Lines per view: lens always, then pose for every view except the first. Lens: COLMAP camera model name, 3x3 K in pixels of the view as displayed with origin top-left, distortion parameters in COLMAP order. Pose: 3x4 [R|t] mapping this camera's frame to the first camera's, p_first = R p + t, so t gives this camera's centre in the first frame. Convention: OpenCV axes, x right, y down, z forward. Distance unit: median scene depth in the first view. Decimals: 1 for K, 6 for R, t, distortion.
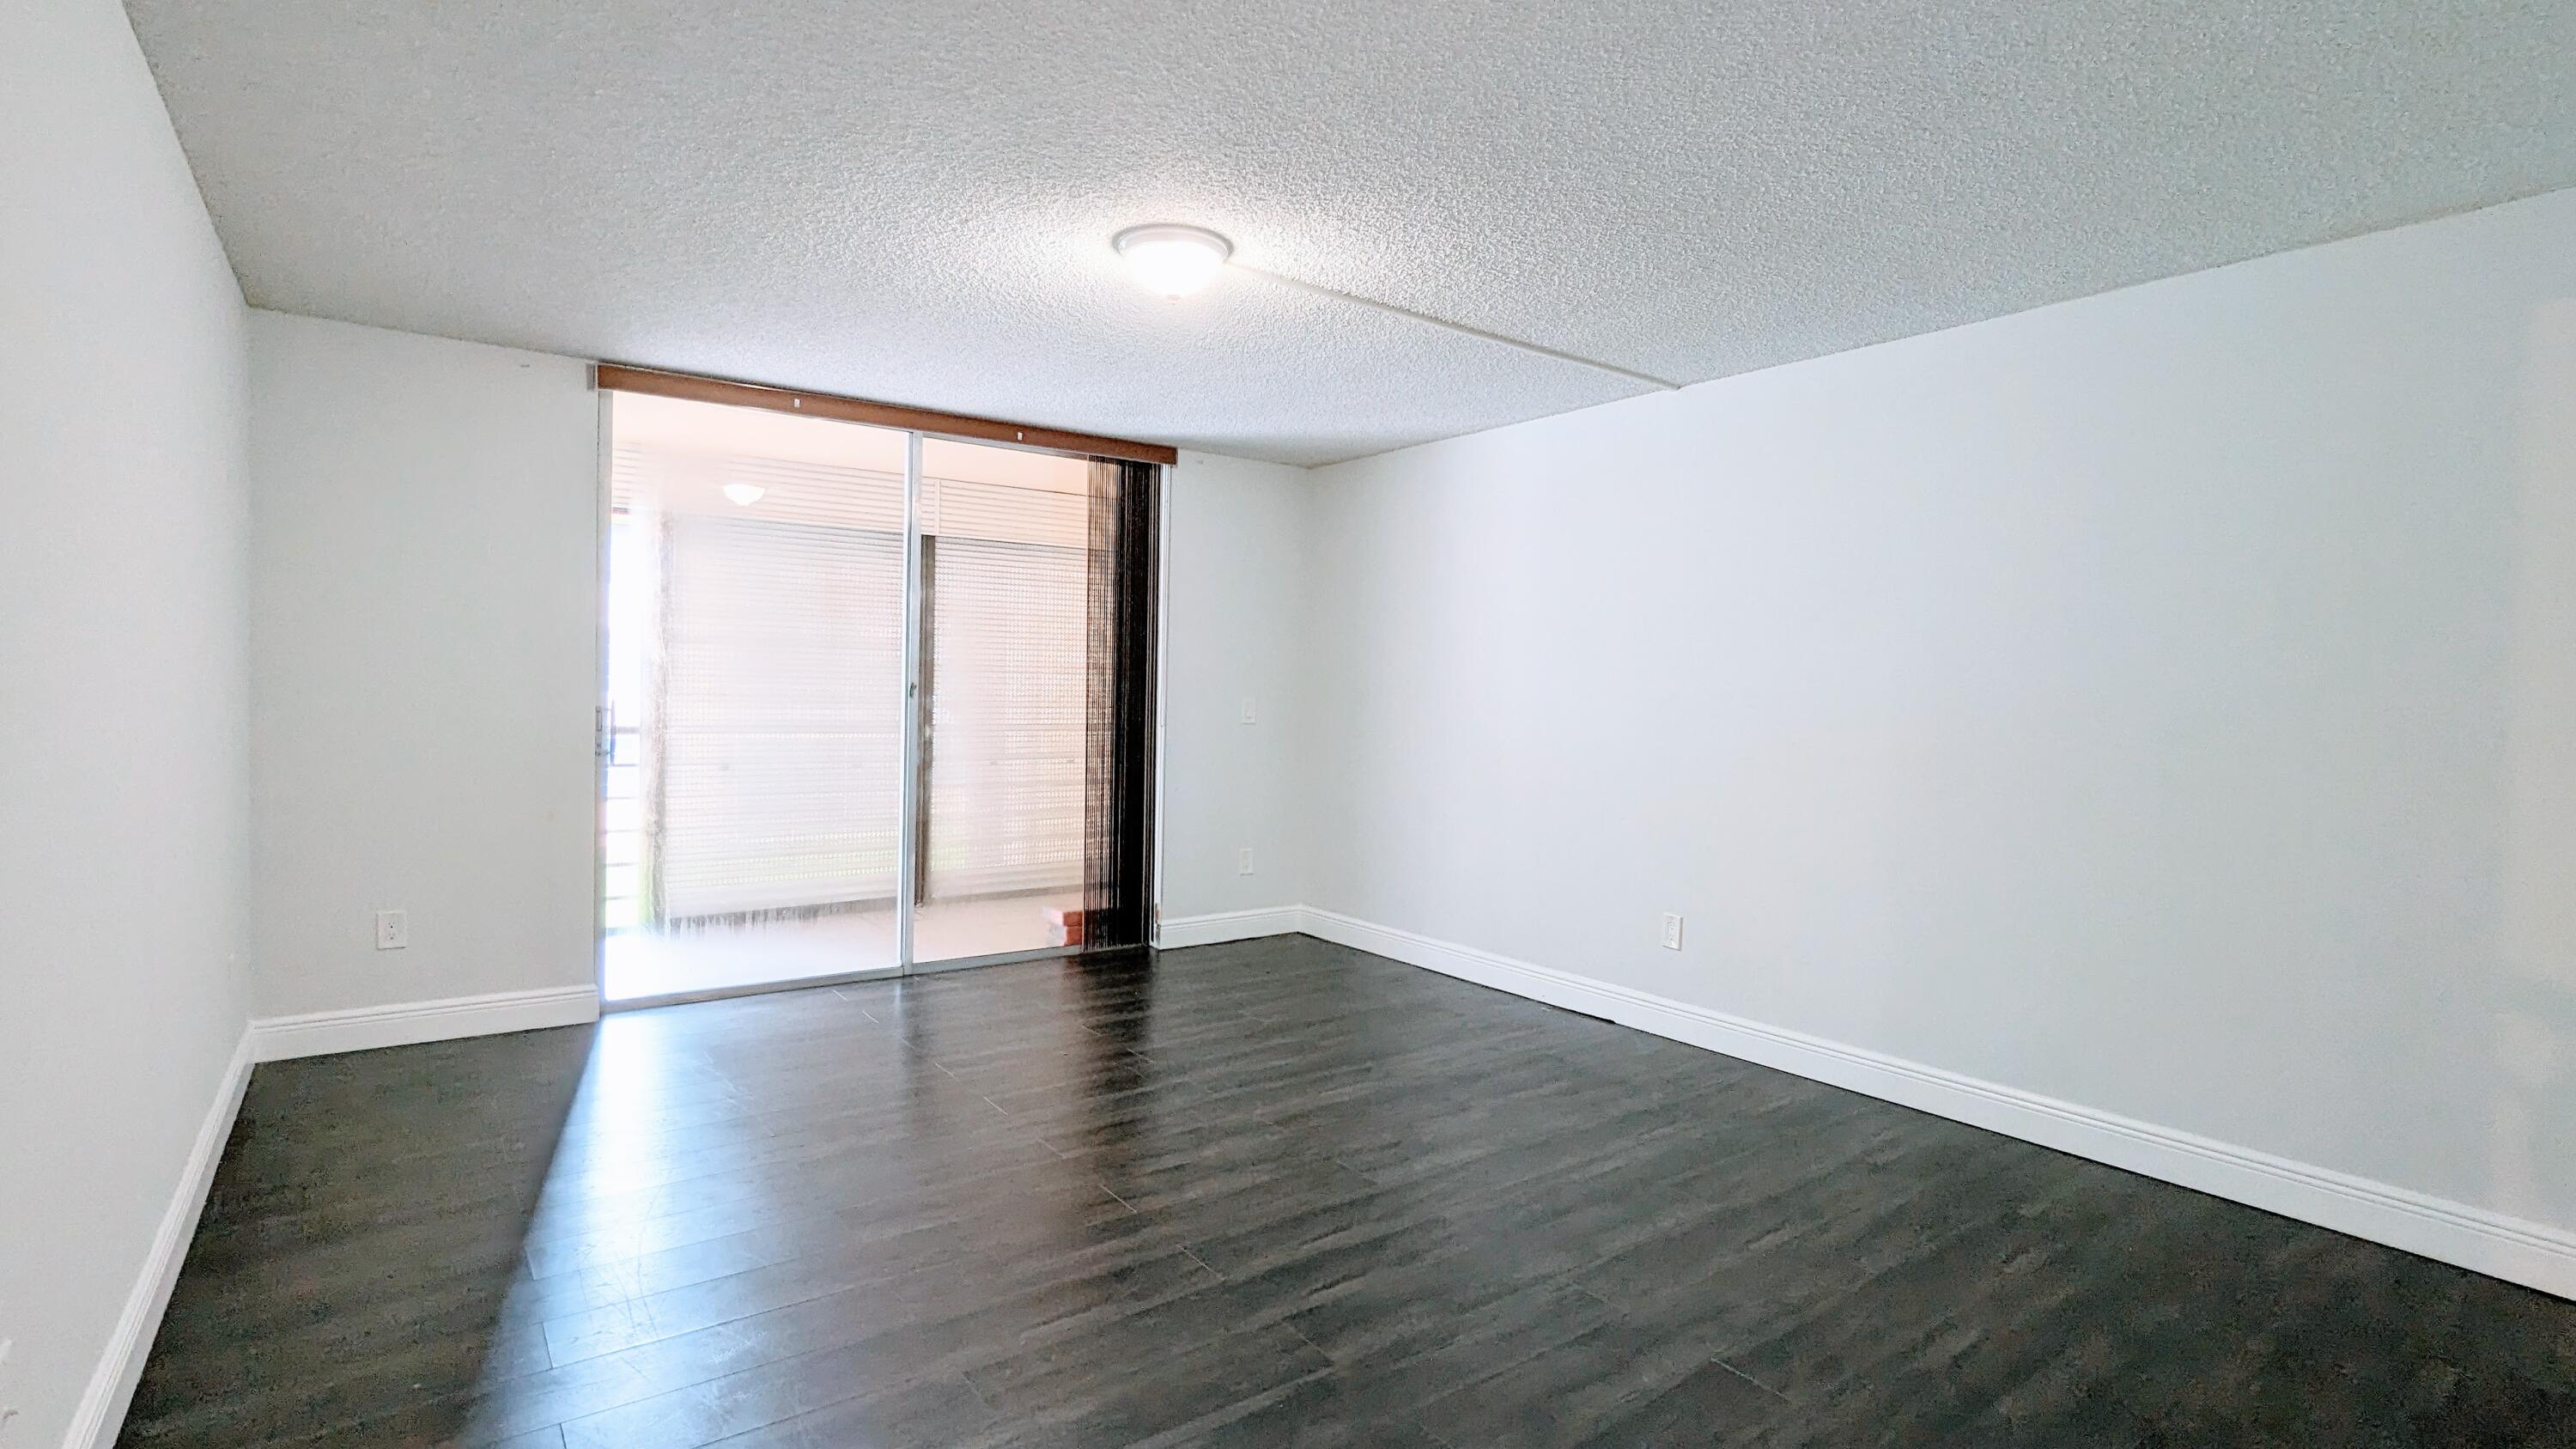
lens RADIAL K [[1220.2, 0, 1291.2], [0, 1220.2, 716.2], [0, 0, 1]] dist [0.005867, 0.000904]
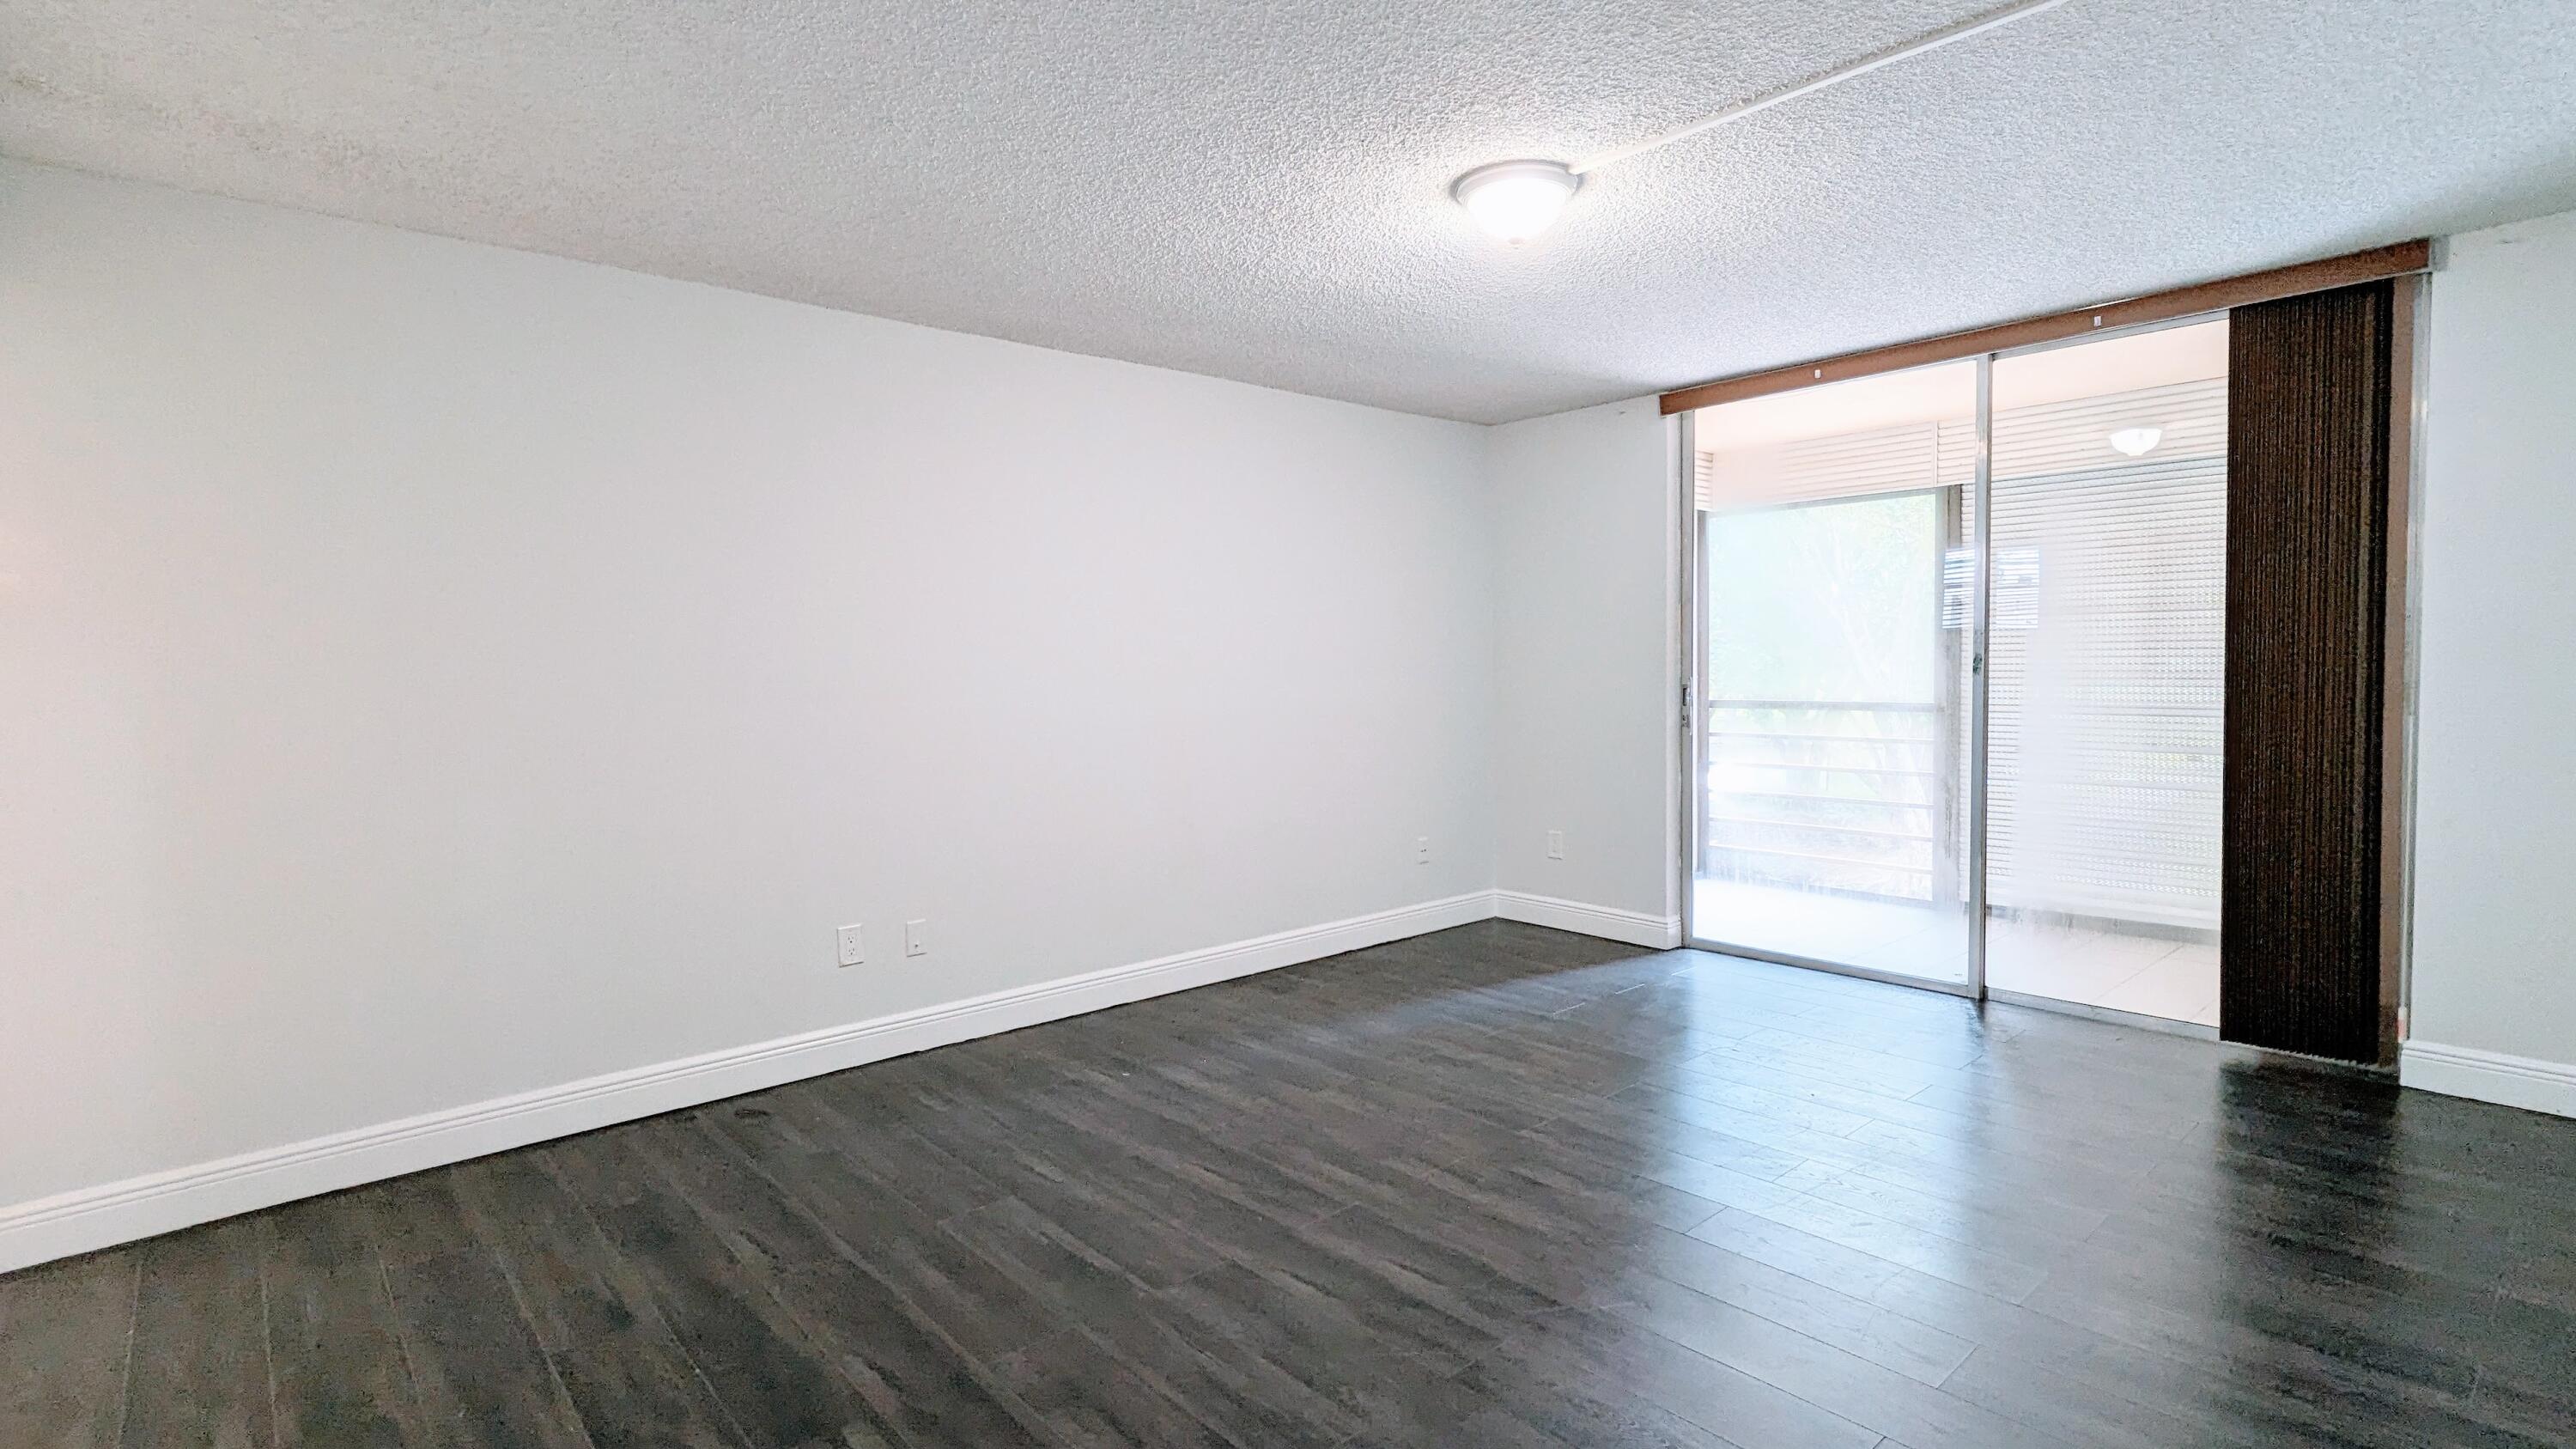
lens RADIAL K [[1220.2, 0, 1289.4], [0, 1220.2, 721.7], [0, 0, 1]] dist [0.005867, 0.000904]
pose [[0.102847, 0.033164, -0.994144, 0.582397], [-0.005922, 0.999447, 0.032728, -0.007802], [0.994680, 0.002521, 0.102986, 0.522614]]
